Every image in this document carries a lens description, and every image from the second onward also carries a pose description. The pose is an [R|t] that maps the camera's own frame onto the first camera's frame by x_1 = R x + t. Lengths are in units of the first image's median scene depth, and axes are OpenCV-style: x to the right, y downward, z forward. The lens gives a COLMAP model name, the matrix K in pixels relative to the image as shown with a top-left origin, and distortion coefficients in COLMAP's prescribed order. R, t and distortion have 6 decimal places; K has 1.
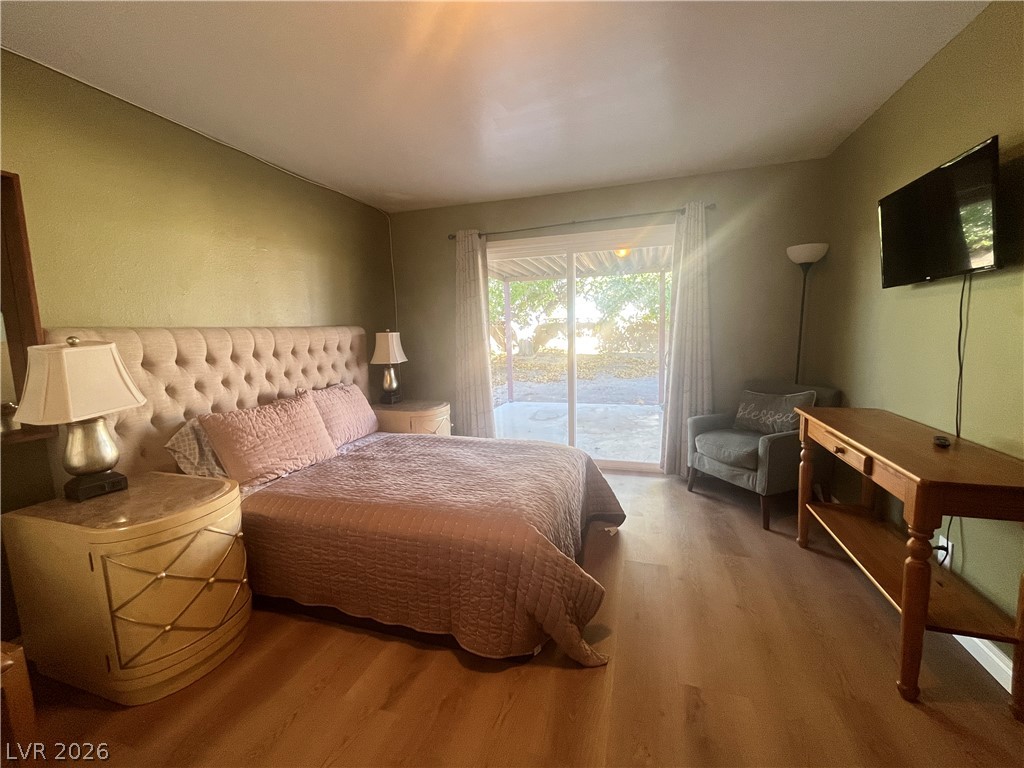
lens RADIAL K [[418.8, 0, 512.0], [0, 418.8, 384.0], [0, 0, 1]] dist [-0.008550, 0.000034]
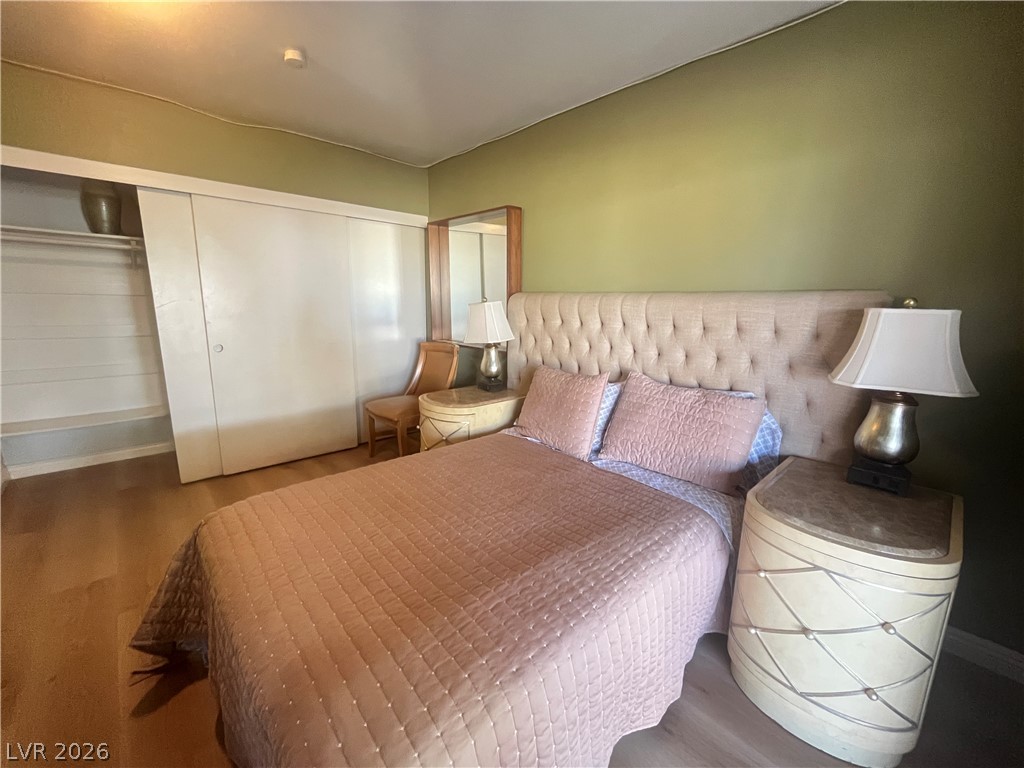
lens RADIAL K [[418.8, 0, 512.0], [0, 418.8, 384.0], [0, 0, 1]] dist [-0.008550, 0.000034]
pose [[-0.459618, 0.192287, -0.867051, 0.223665], [-0.128660, 0.951565, 0.279232, -0.124843], [0.878748, 0.239895, -0.412617, 0.916033]]
